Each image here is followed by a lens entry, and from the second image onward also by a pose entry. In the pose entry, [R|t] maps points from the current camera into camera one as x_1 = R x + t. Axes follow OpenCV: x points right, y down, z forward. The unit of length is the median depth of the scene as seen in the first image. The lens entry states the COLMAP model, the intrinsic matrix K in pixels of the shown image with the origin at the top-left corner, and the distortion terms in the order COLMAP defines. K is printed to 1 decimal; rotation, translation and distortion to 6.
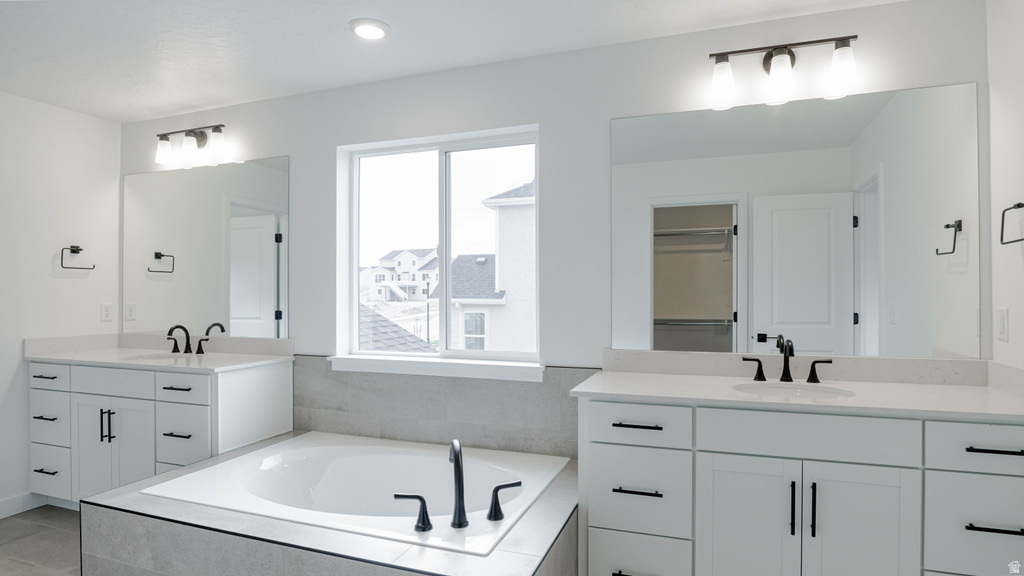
lens RADIAL K [[549.1, 0, 510.3], [0, 549.1, 291.2], [0, 0, 1]] dist [-0.046749, 0.013900]
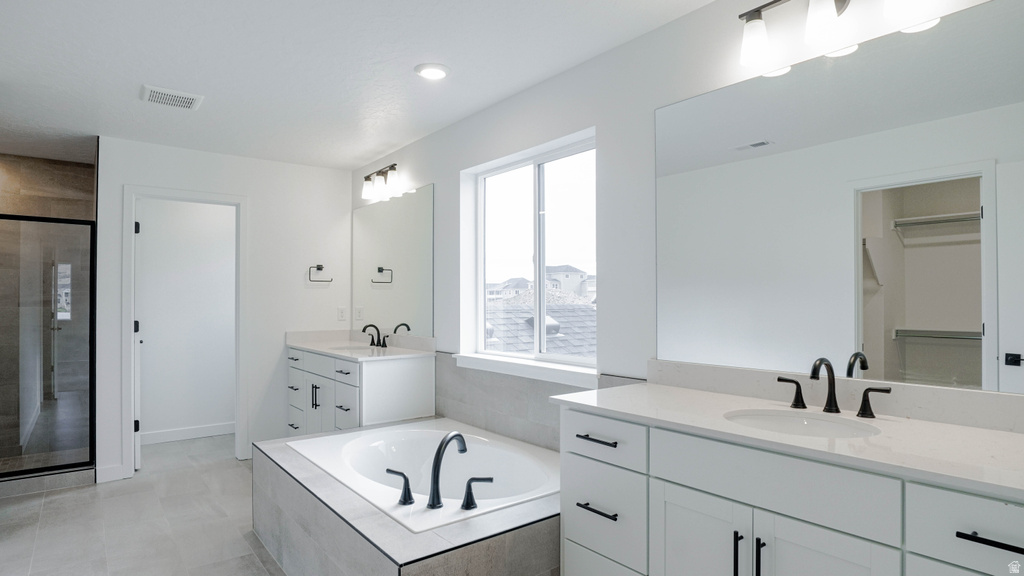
lens RADIAL K [[549.1, 0, 510.3], [0, 549.1, 291.2], [0, 0, 1]] dist [-0.046749, 0.013900]
pose [[0.851309, -0.009728, -0.524574, 0.374471], [0.004535, 0.999927, -0.011184, 0.000575], [0.524645, 0.007142, 0.851291, 0.075117]]
